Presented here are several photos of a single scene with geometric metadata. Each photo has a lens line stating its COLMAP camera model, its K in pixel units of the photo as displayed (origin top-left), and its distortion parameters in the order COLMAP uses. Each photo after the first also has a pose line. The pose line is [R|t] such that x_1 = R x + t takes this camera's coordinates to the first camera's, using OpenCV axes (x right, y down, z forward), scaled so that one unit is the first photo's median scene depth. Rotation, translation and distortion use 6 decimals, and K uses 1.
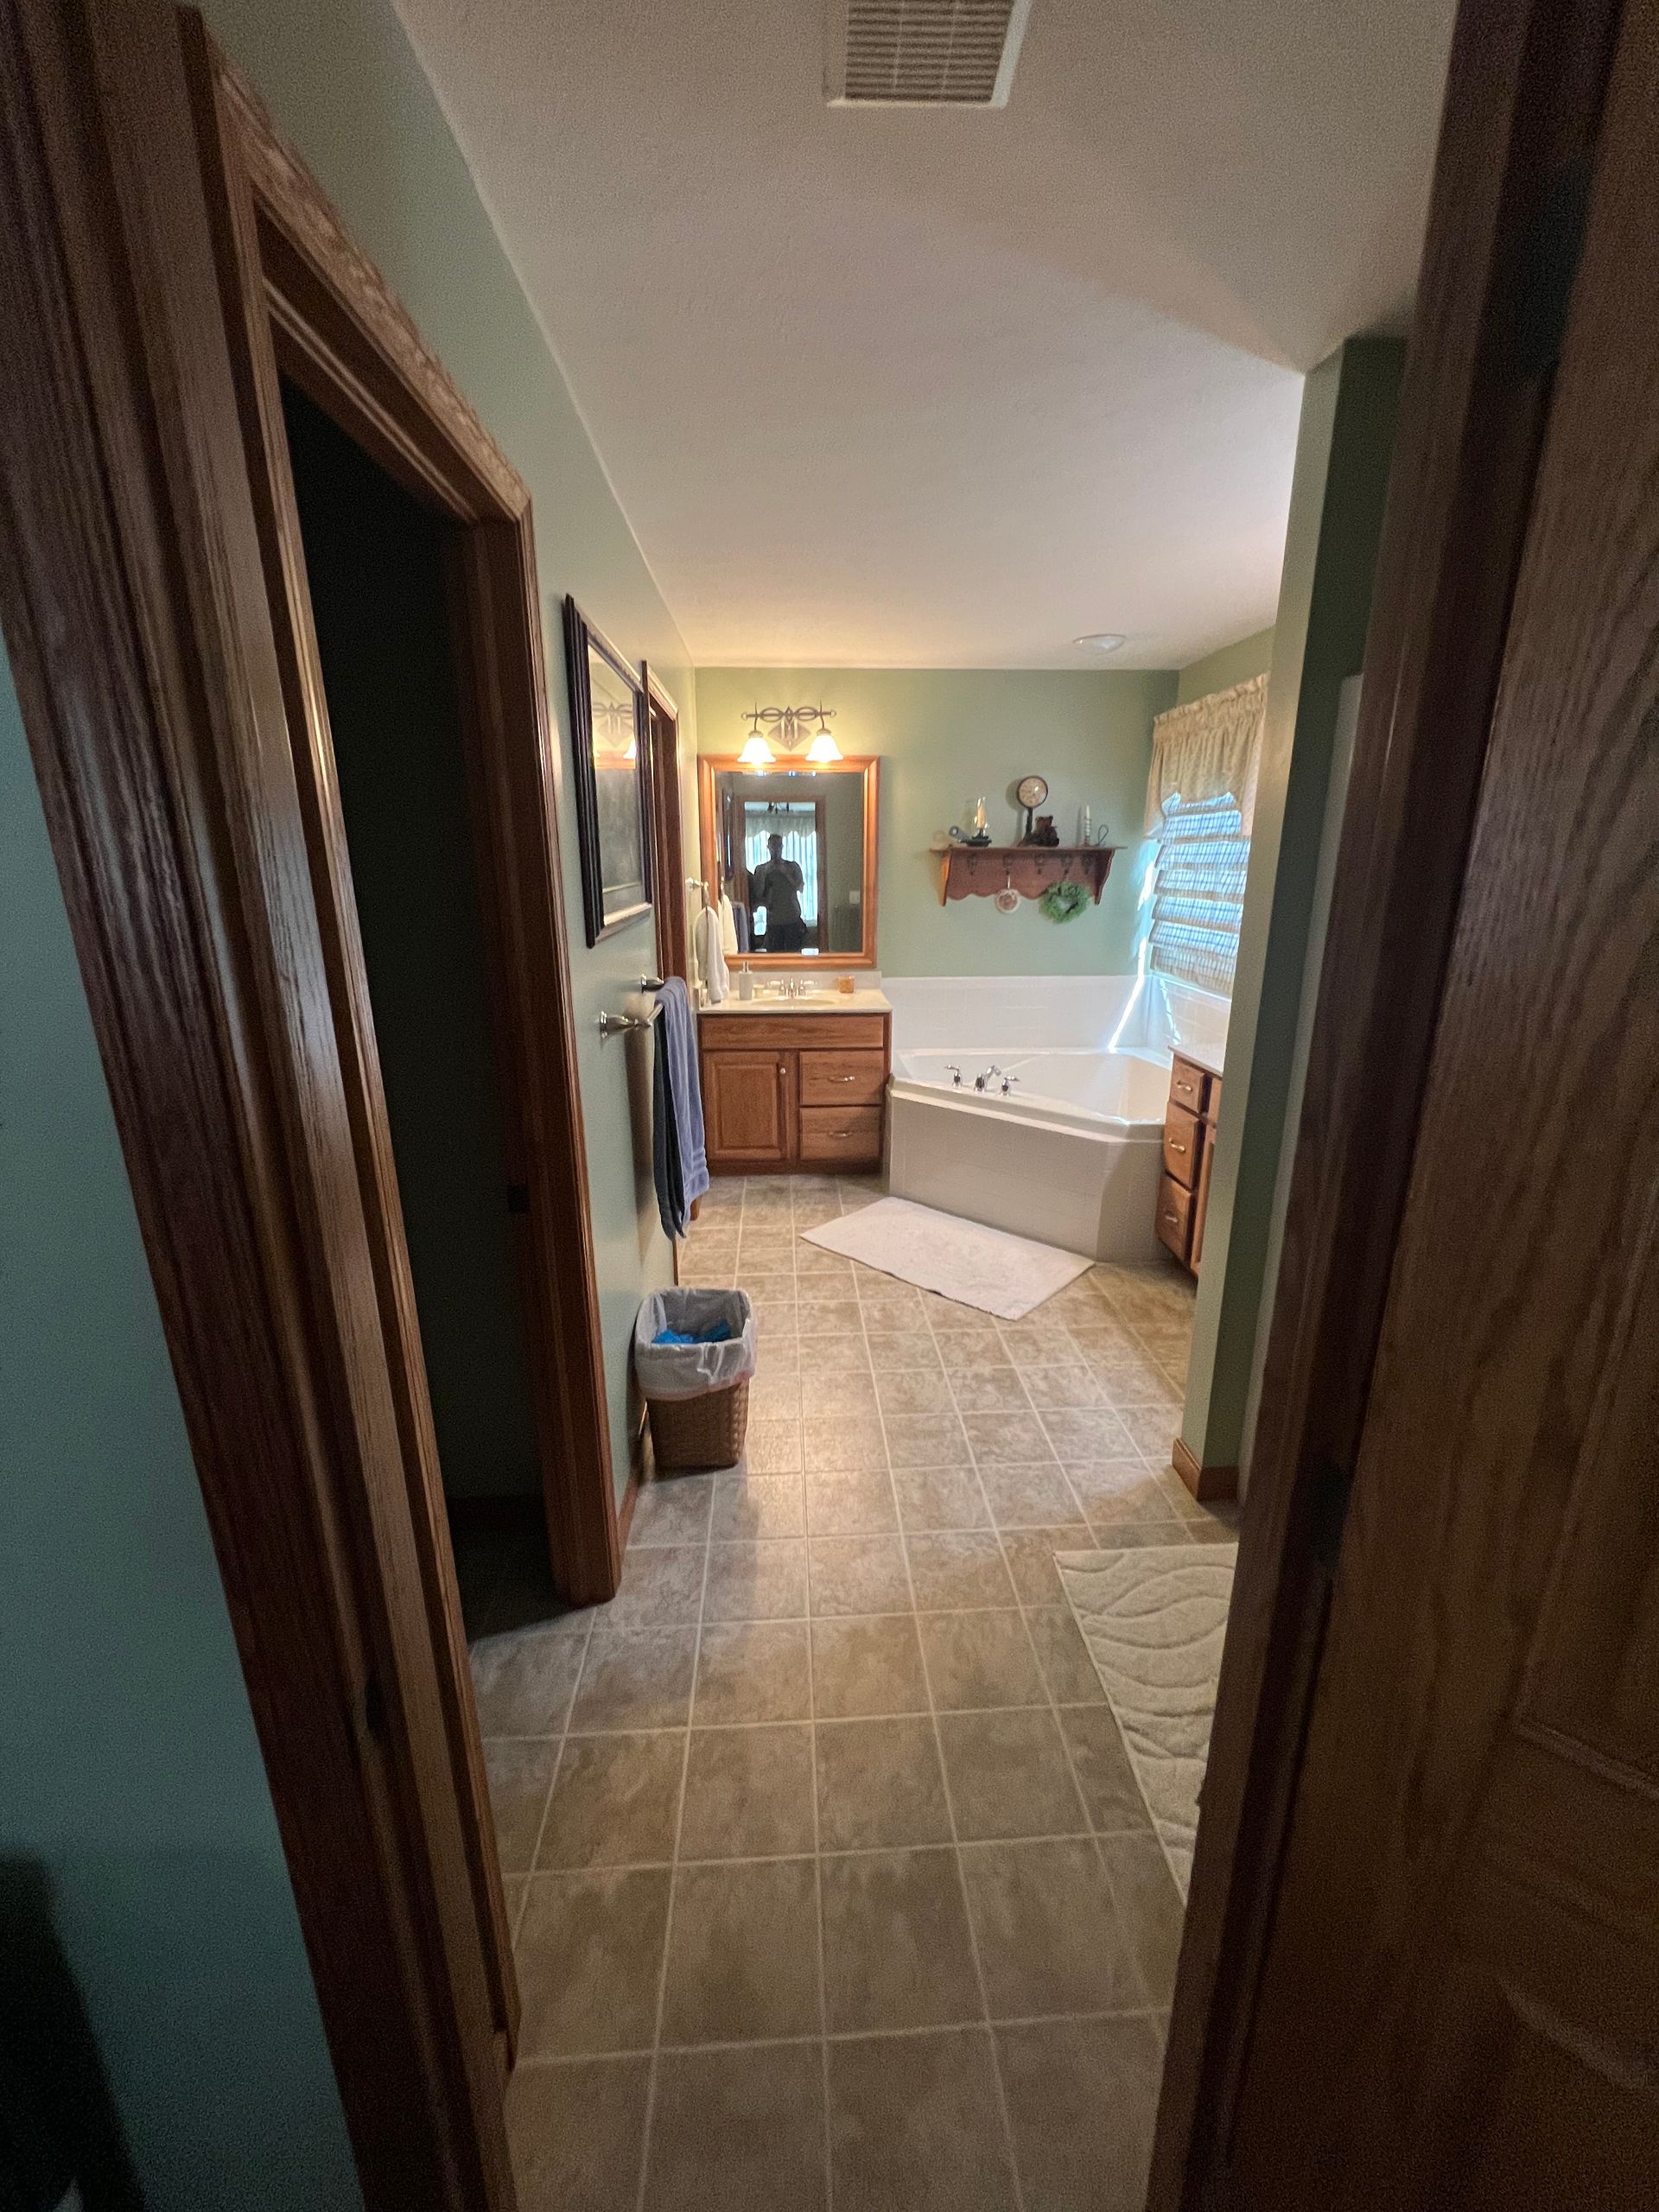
lens RADIAL K [[884.9, 0, 831.1], [0, 884.9, 1098.8], [0, 0, 1]] dist [0.000644, 0.000336]
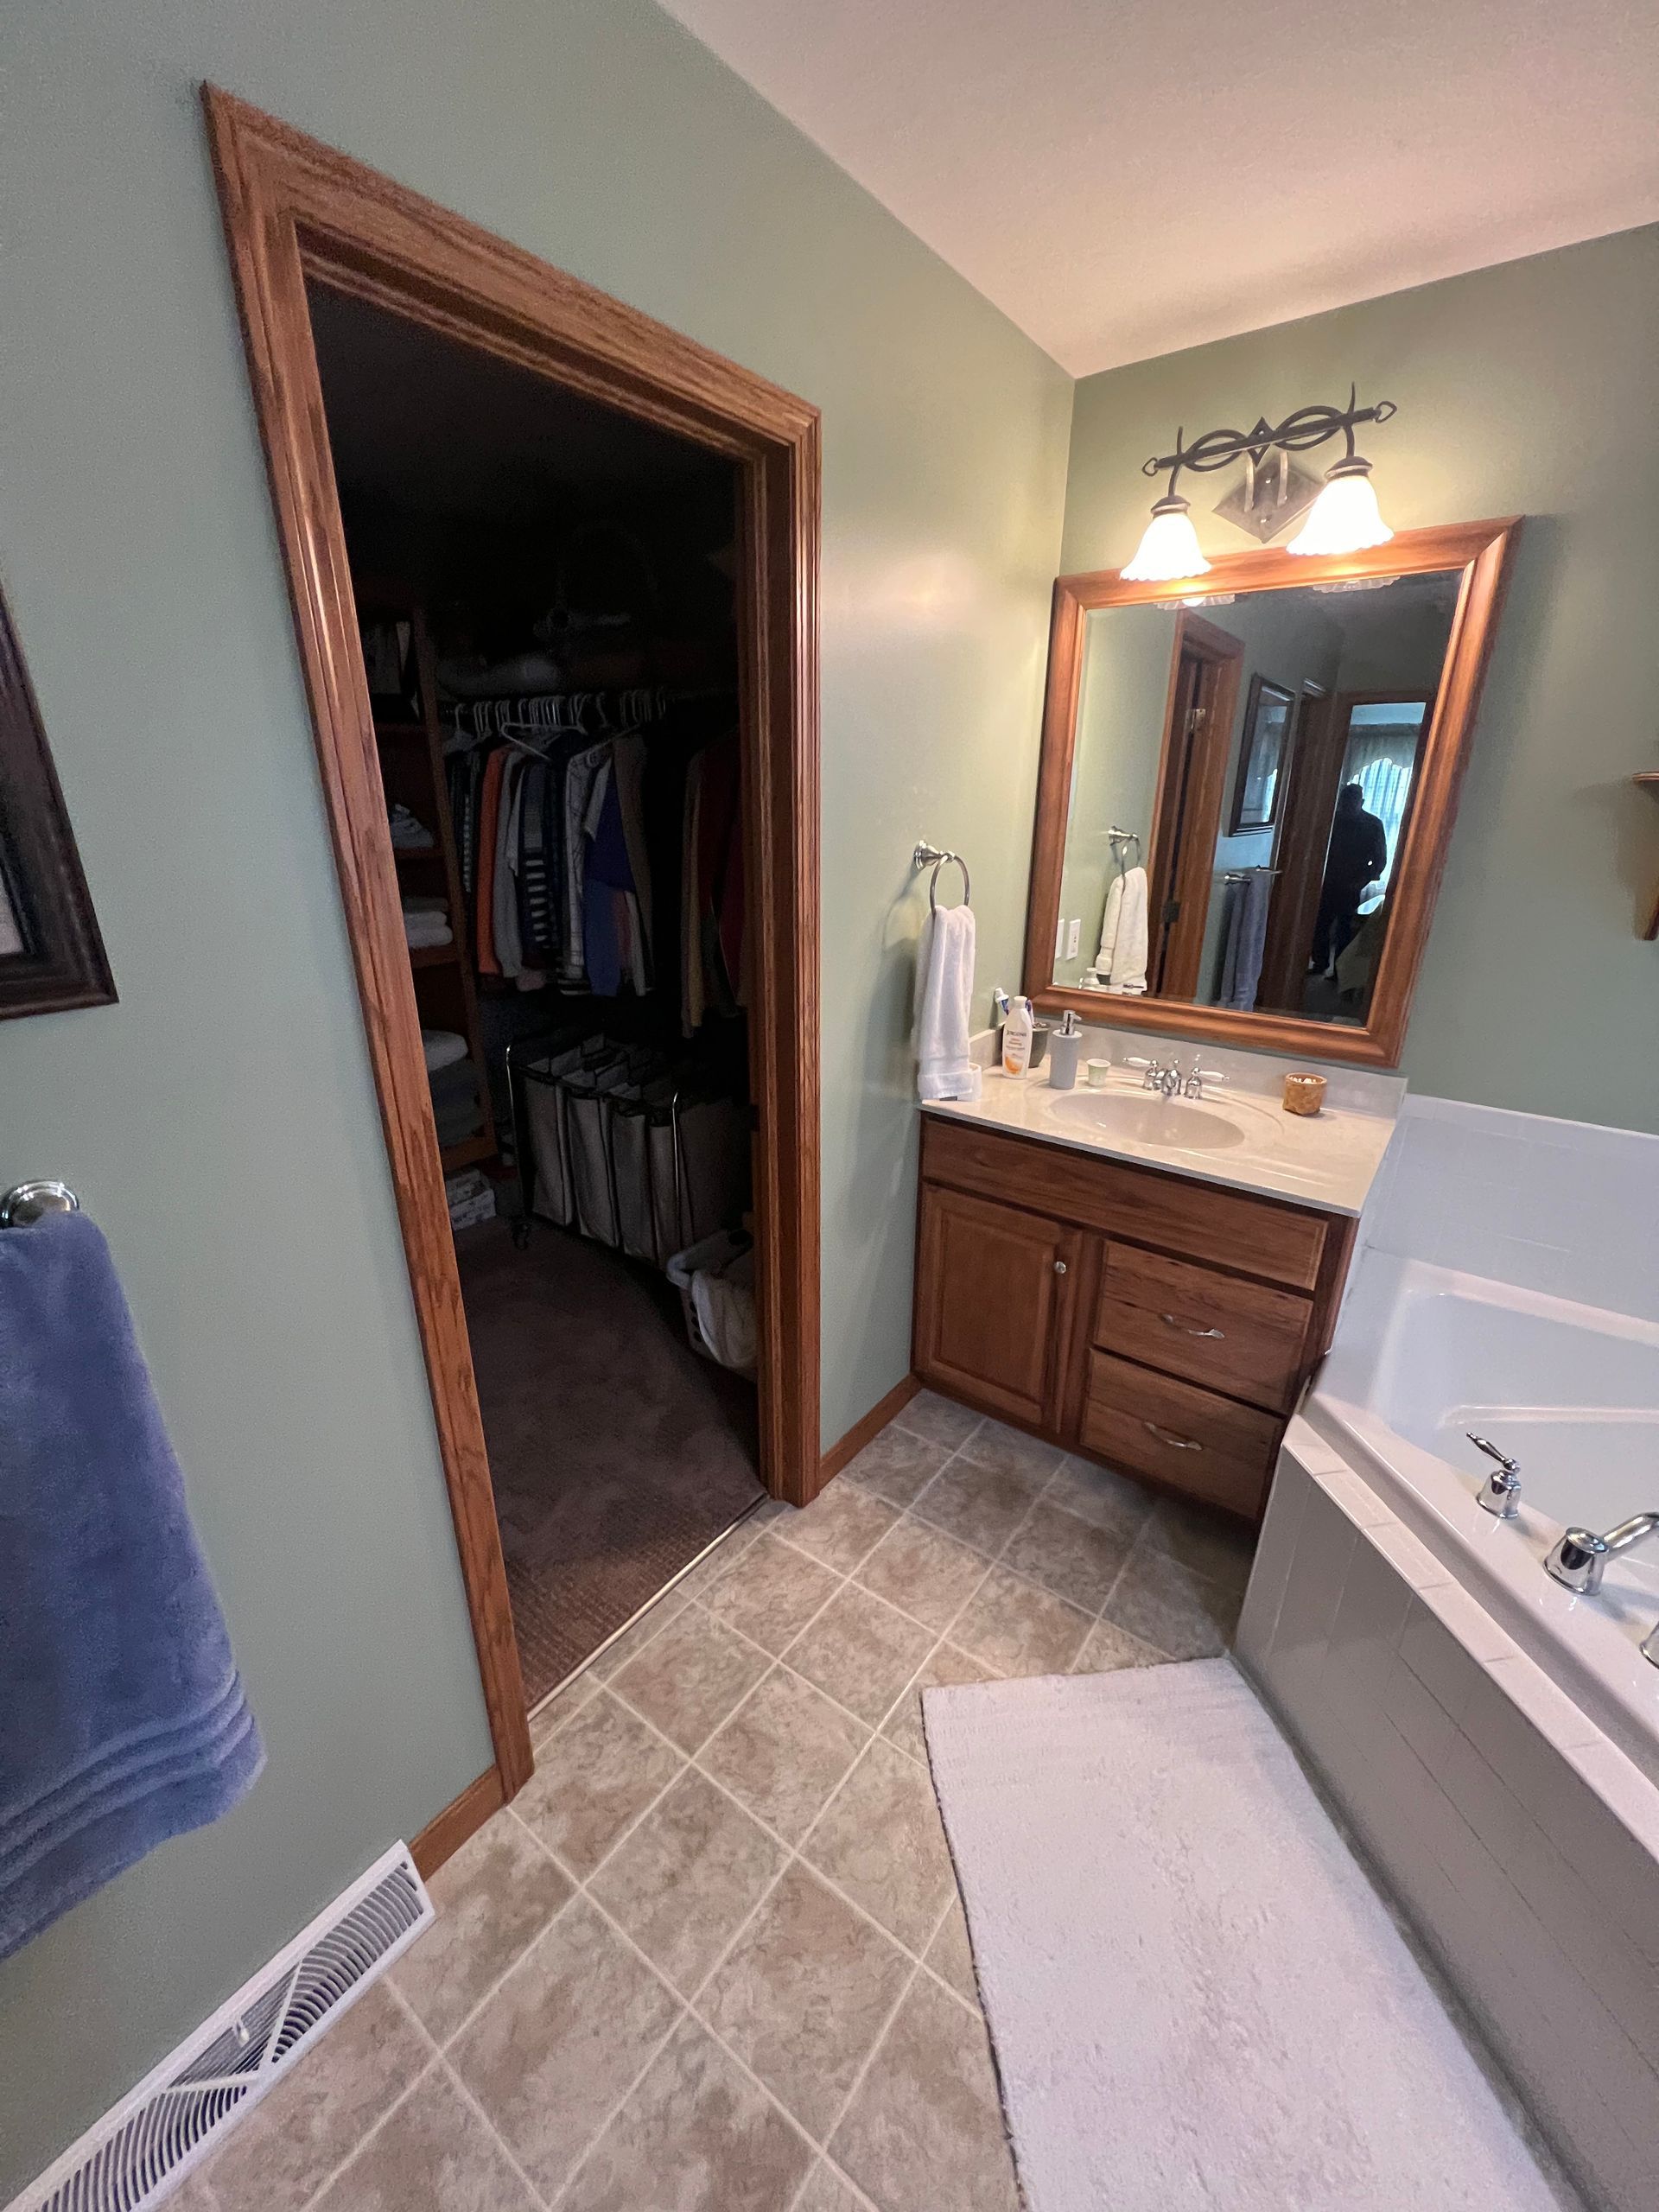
lens RADIAL K [[884.9, 0, 833.5], [0, 884.9, 1101.0], [0, 0, 1]] dist [0.000644, 0.000336]
pose [[0.767807, 0.219304, -0.601979, 0.120805], [-0.176885, 0.975633, 0.129815, -0.165419], [0.615779, 0.006808, 0.787889, 0.594900]]
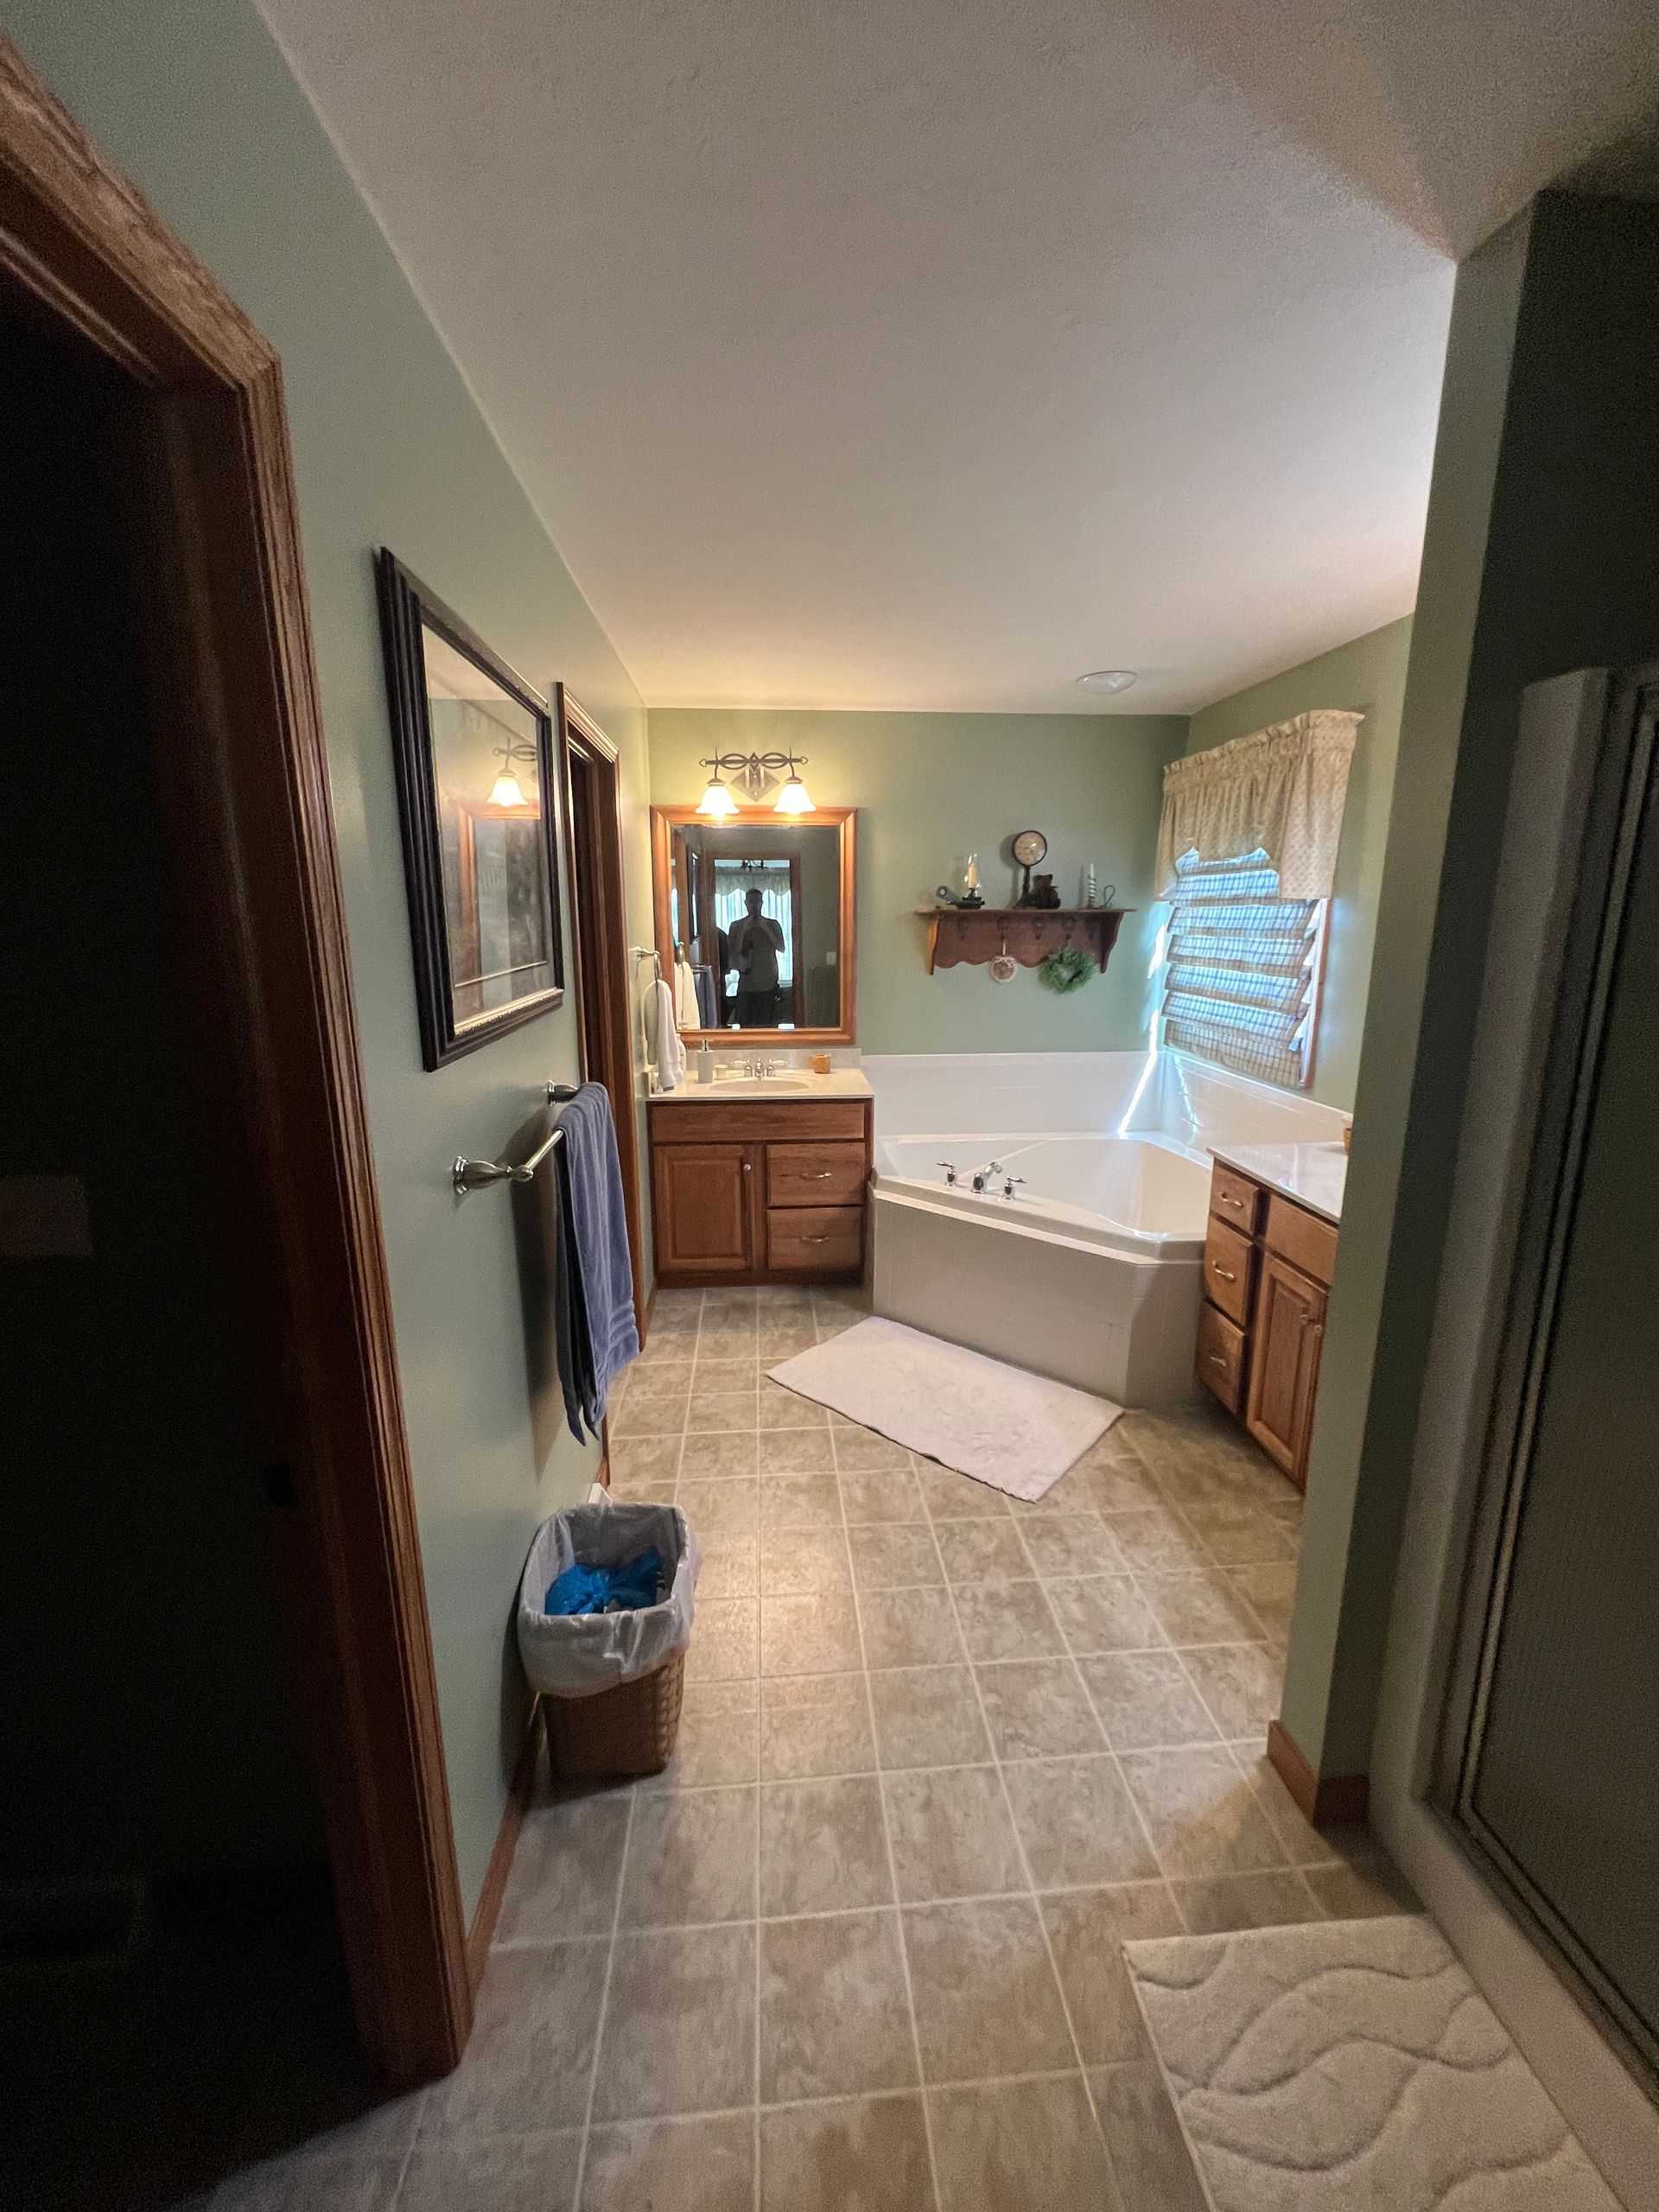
lens RADIAL K [[884.9, 0, 833.3], [0, 884.9, 1099.0], [0, 0, 1]] dist [0.000644, 0.000336]
pose [[0.999671, -0.004832, 0.025174, 0.007848], [0.006307, 0.998247, -0.058843, -0.049550], [-0.024845, 0.058982, 0.997950, 0.148148]]
